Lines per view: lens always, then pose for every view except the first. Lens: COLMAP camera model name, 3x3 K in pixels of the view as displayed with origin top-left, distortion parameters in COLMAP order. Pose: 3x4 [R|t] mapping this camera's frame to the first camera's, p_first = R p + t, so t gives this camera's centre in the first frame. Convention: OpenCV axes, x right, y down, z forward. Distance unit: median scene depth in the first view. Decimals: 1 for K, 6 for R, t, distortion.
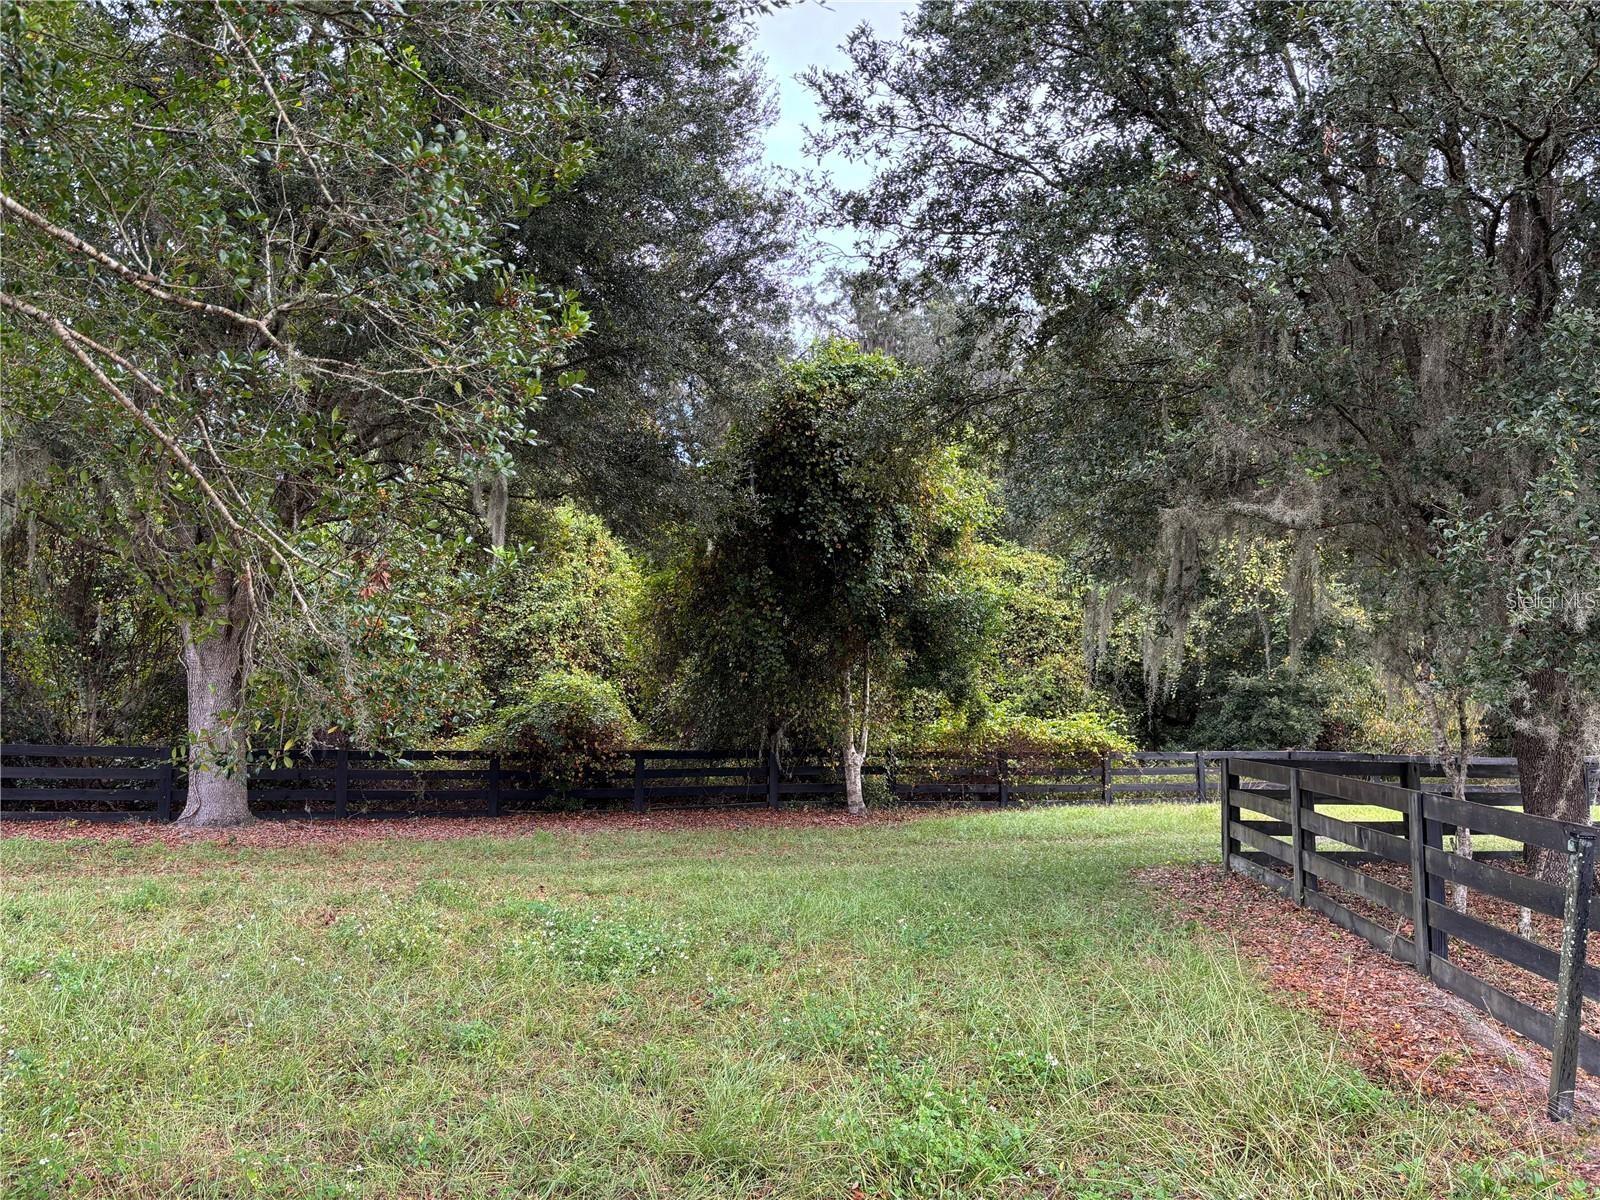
lens RADIAL K [[1241.4, 0, 792.3], [0, 1241.4, 572.9], [0, 0, 1]] dist [0.088108, -0.076182]
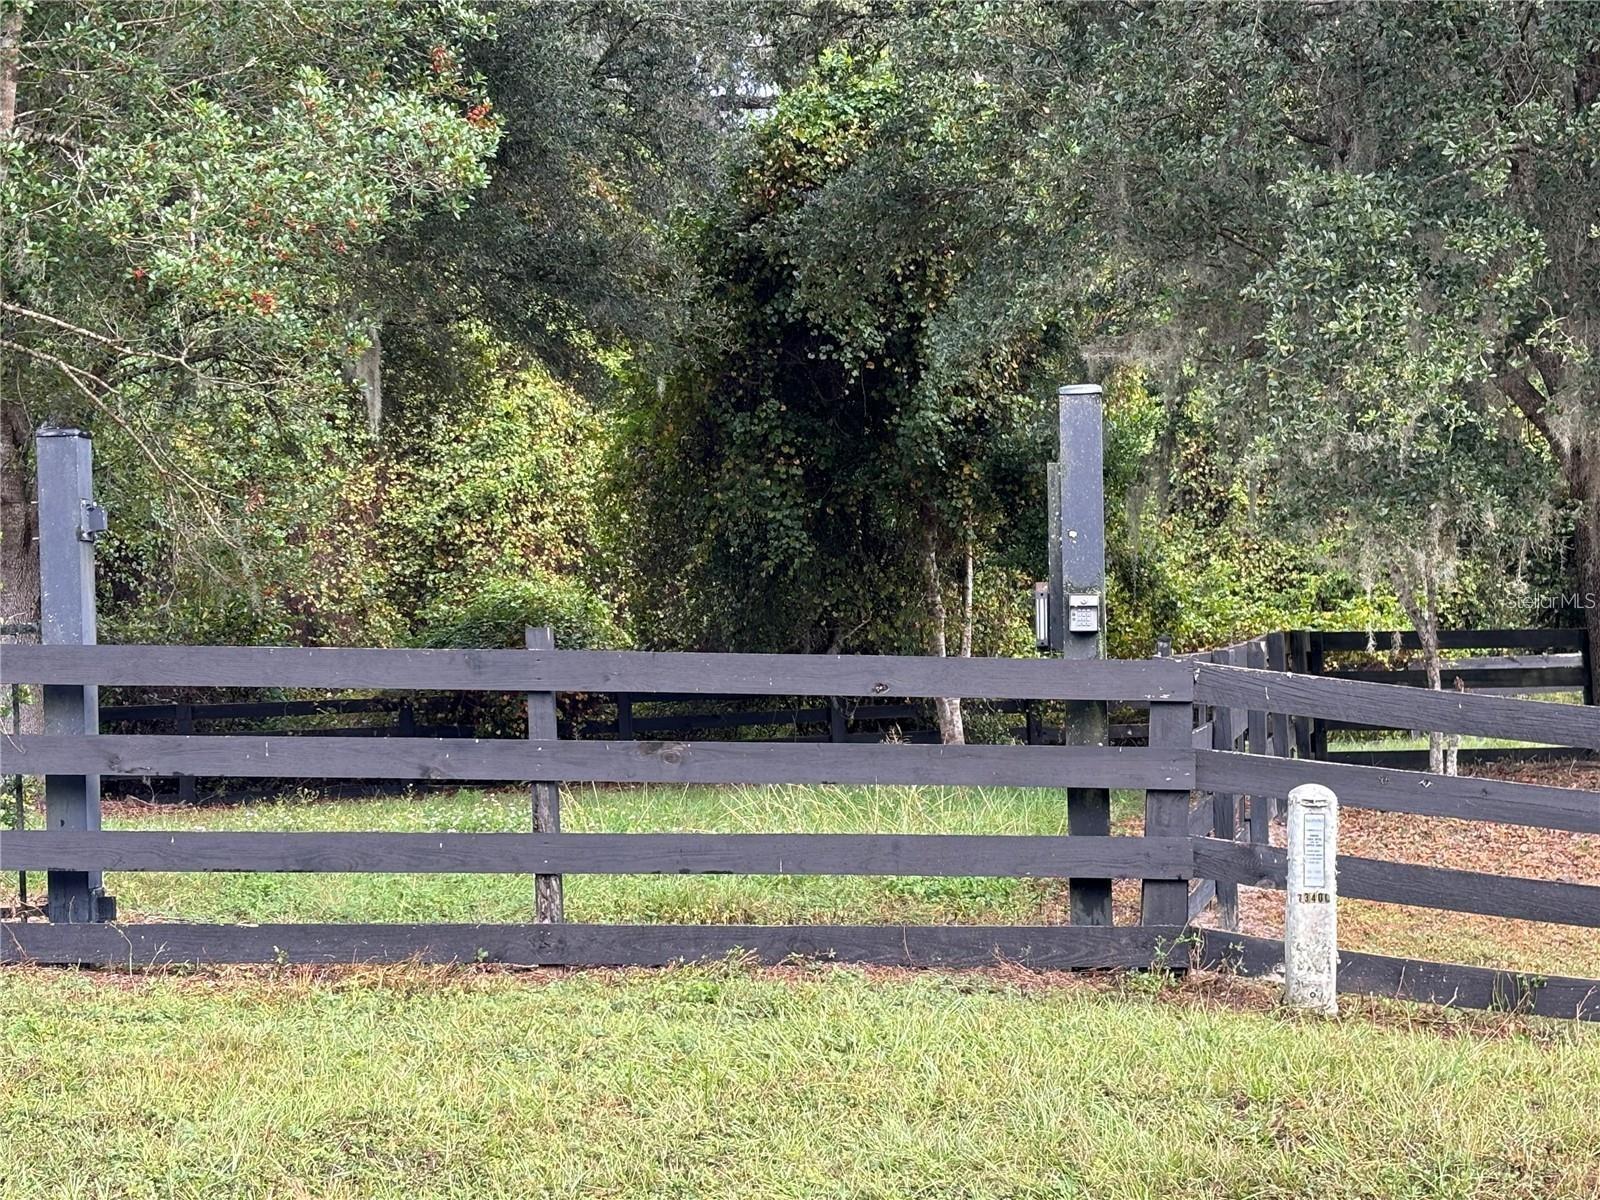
lens RADIAL K [[2841.0, 0, 800.0], [0, 2841.0, 600.0], [0, 0, 1]] dist [0.005711, 0.033732]
pose [[0.992529, -0.050685, -0.110982, 0.191153], [0.060341, 0.994514, 0.085448, -0.033891], [0.106042, -0.091507, 0.990142, -0.633843]]
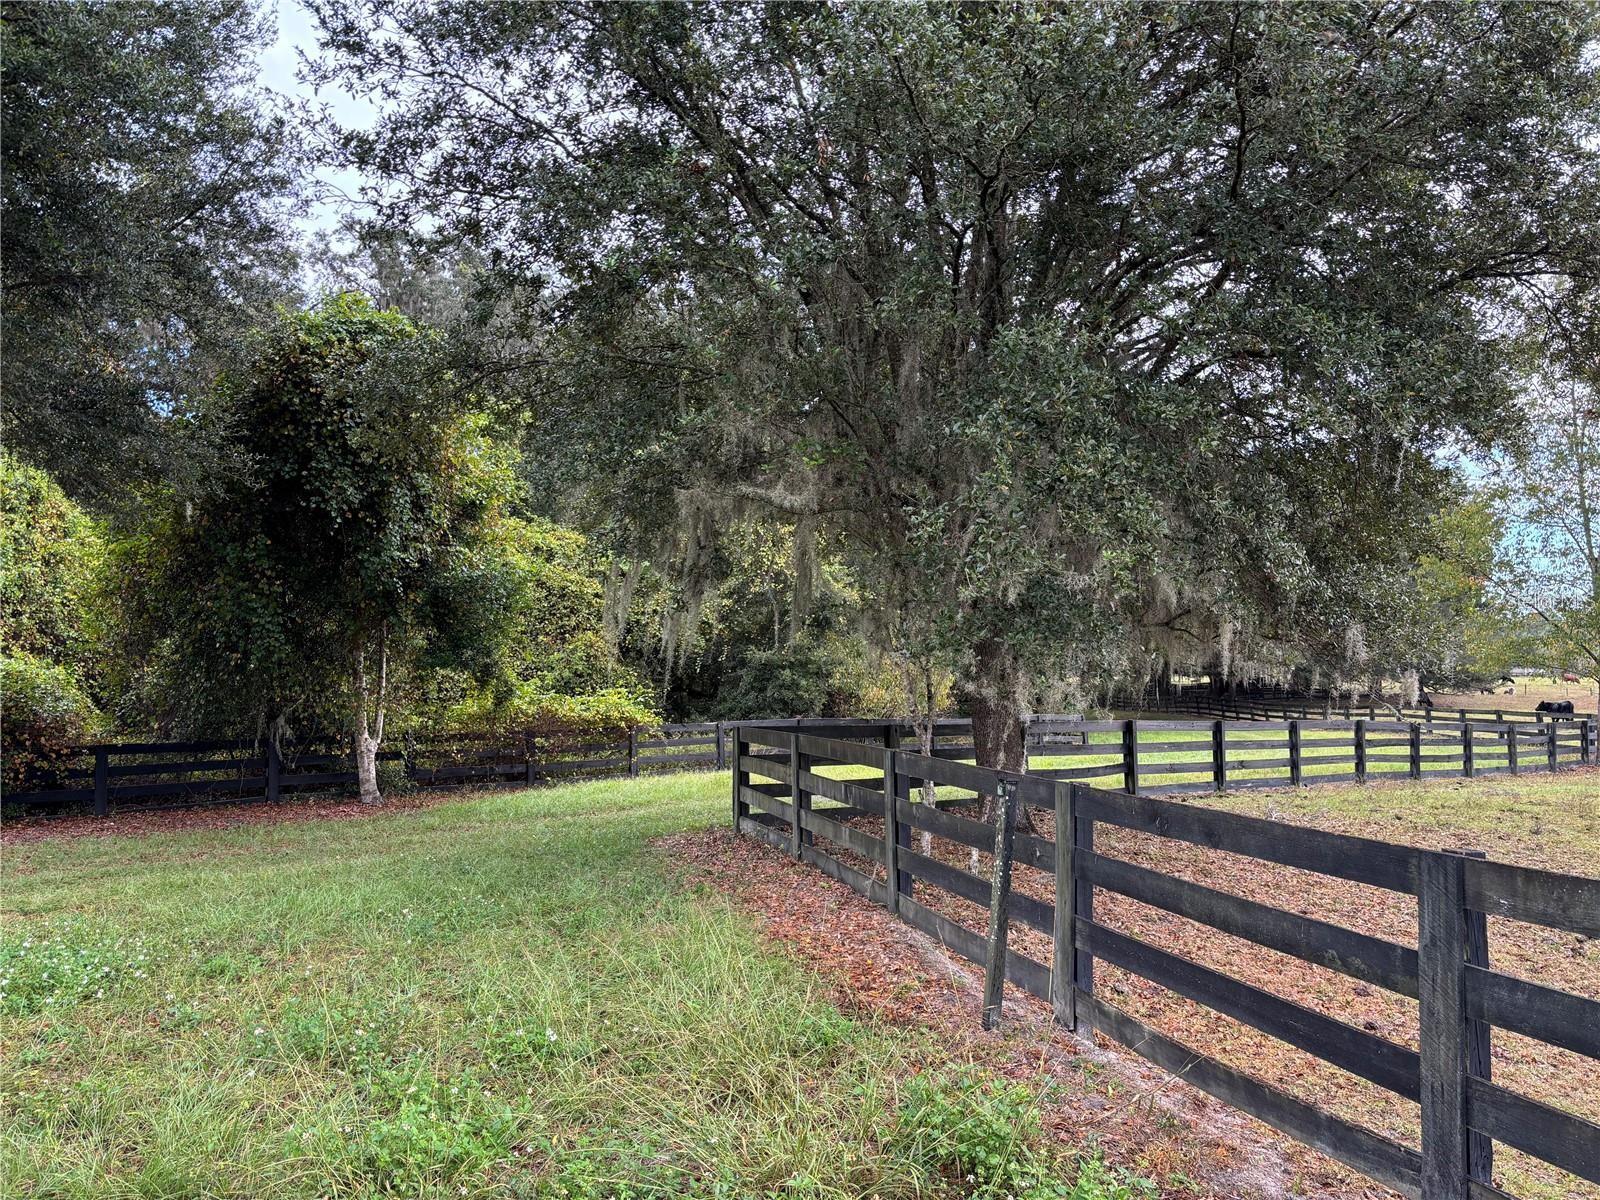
lens RADIAL K [[1239.3, 0, 803.1], [0, 1239.3, 565.2], [0, 0, 1]] dist [0.109059, -0.107607]
pose [[0.930735, 0.016762, 0.365311, 0.013186], [-0.020765, 0.999760, 0.007031, 0.002352], [-0.365106, -0.014129, 0.930859, 0.002663]]
